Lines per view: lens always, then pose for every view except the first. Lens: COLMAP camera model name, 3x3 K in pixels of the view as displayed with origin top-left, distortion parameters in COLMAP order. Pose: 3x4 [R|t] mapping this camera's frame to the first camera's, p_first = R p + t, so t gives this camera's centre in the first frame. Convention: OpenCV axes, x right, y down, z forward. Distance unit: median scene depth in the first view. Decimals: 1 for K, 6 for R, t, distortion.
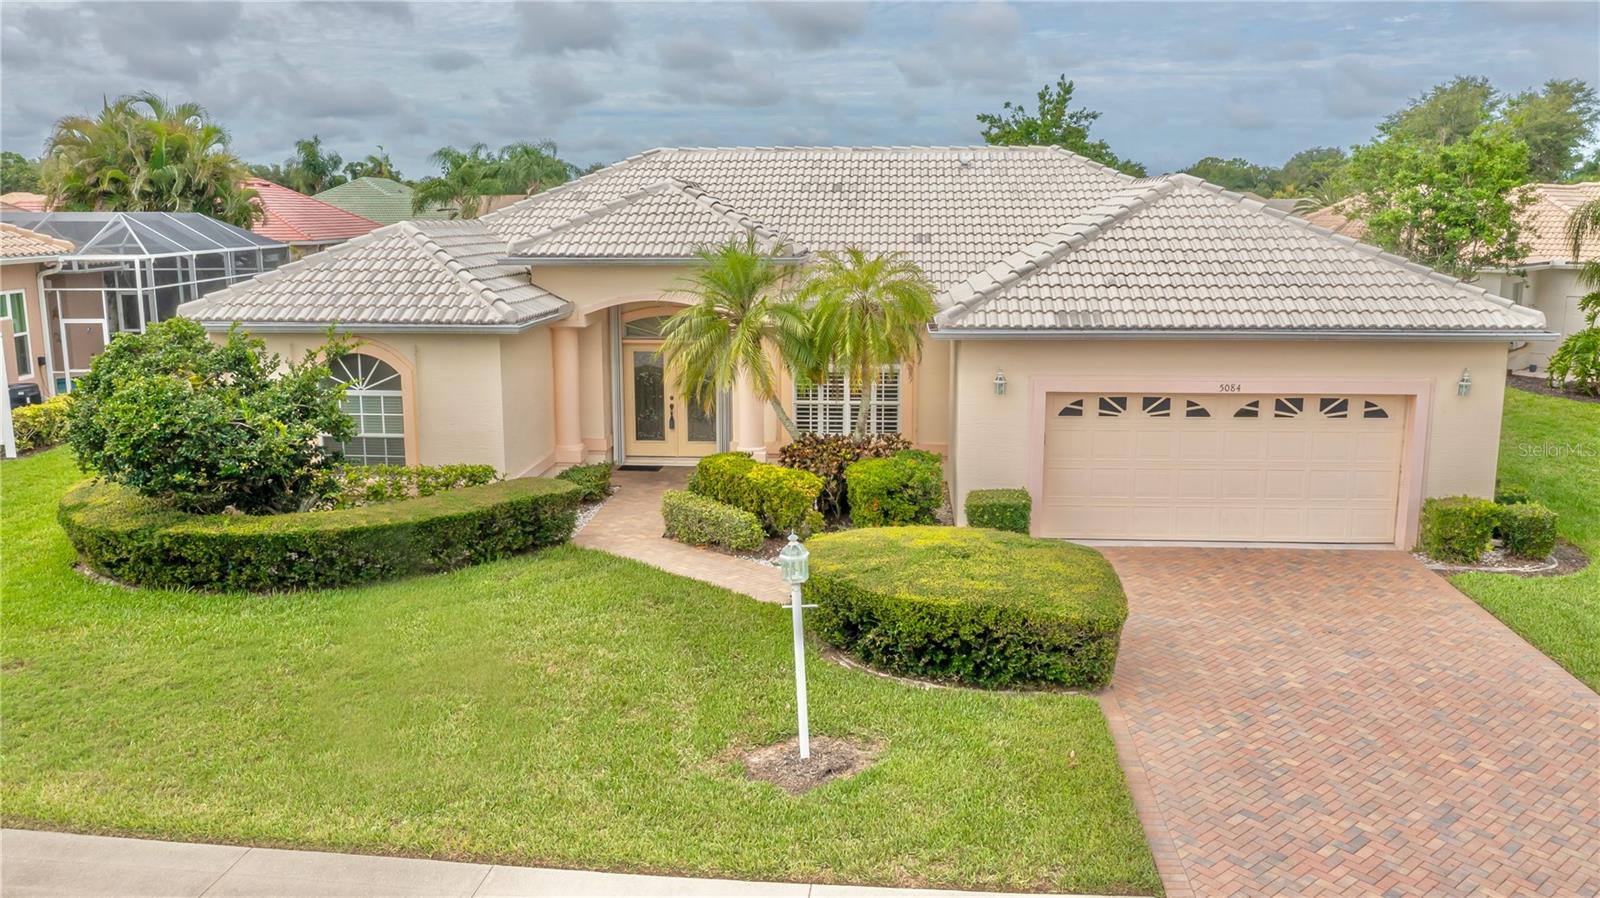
lens RADIAL K [[1274.8, 0, 800.0], [0, 1274.8, 449.0], [0, 0, 1]] dist [-0.009230, -0.001927]
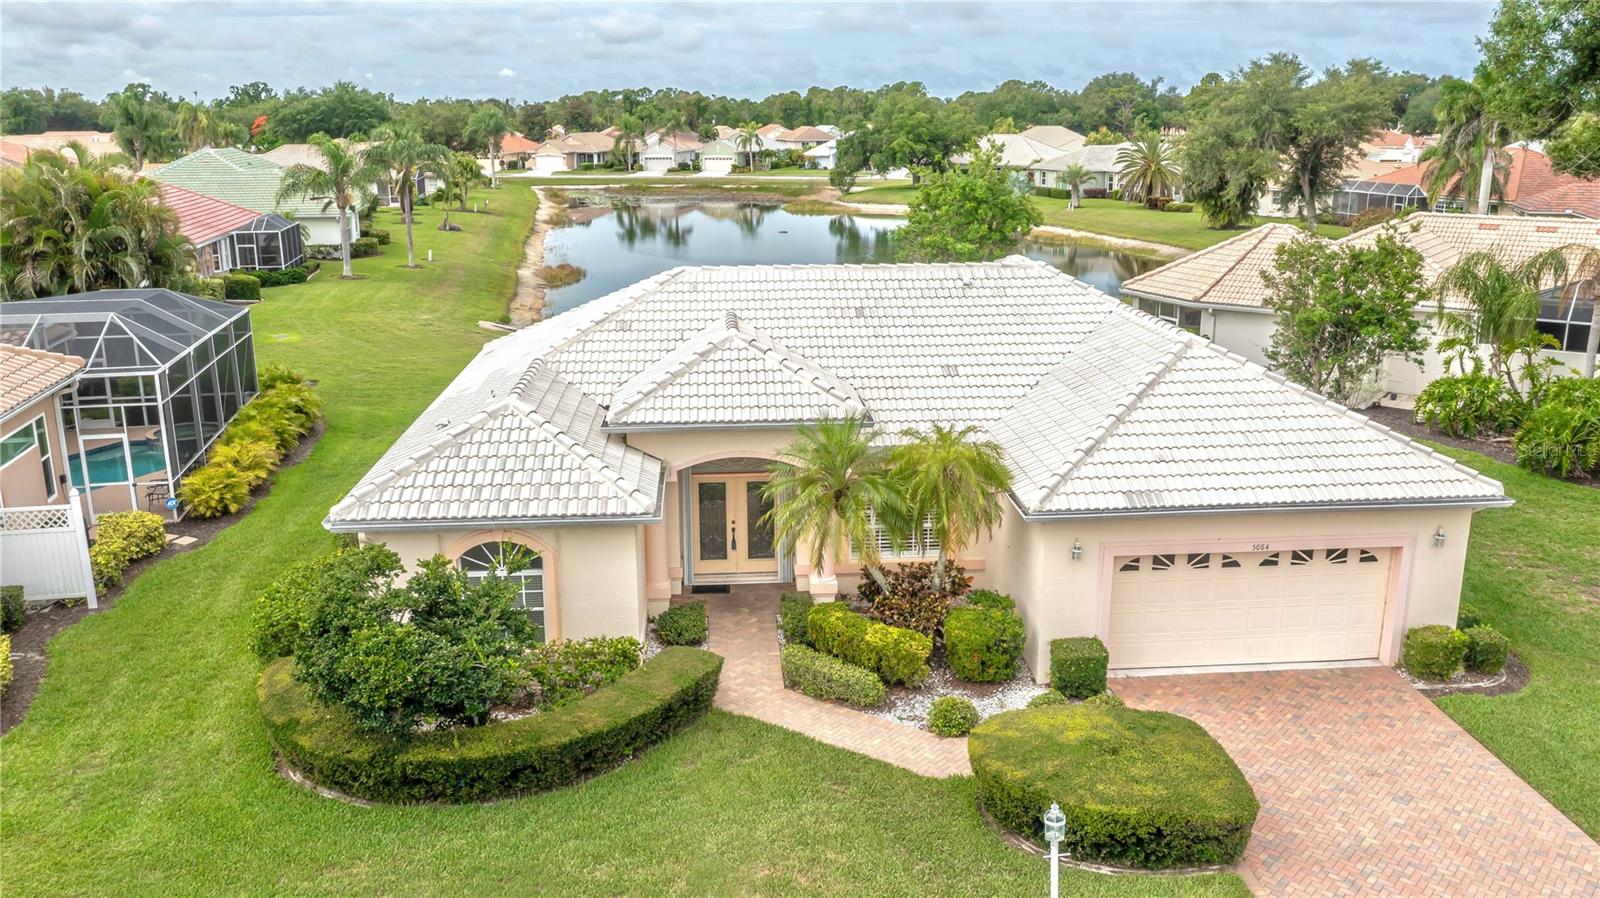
lens RADIAL K [[1258.5, 0, 800.0], [0, 1258.5, 449.0], [0, 0, 1]] dist [-0.011500, -0.004708]
pose [[0.988112, -0.041904, 0.147912, -0.269971], [0.030891, 0.996631, 0.075981, -0.246134], [-0.150597, -0.070508, 0.986078, -0.109450]]
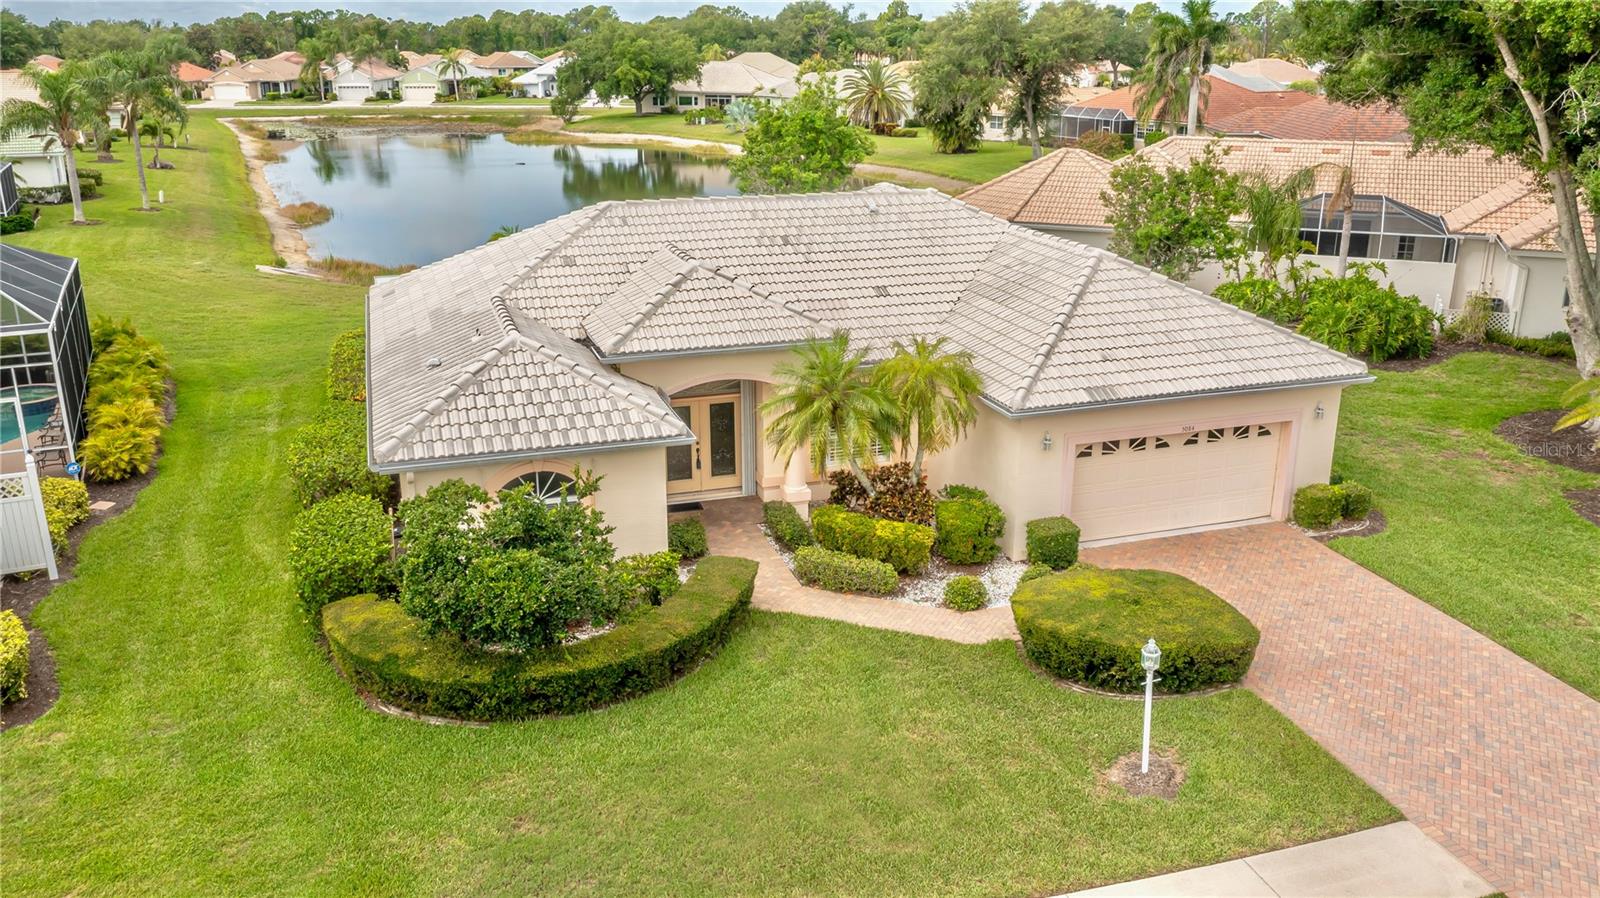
lens RADIAL K [[1258.5, 0, 800.0], [0, 1258.5, 449.0], [0, 0, 1]] dist [-0.011500, -0.004708]
pose [[0.921007, -0.118815, 0.370984, -0.592323], [0.069755, 0.987259, 0.143016, -0.258470], [-0.383250, -0.105841, 0.917560, -0.133139]]
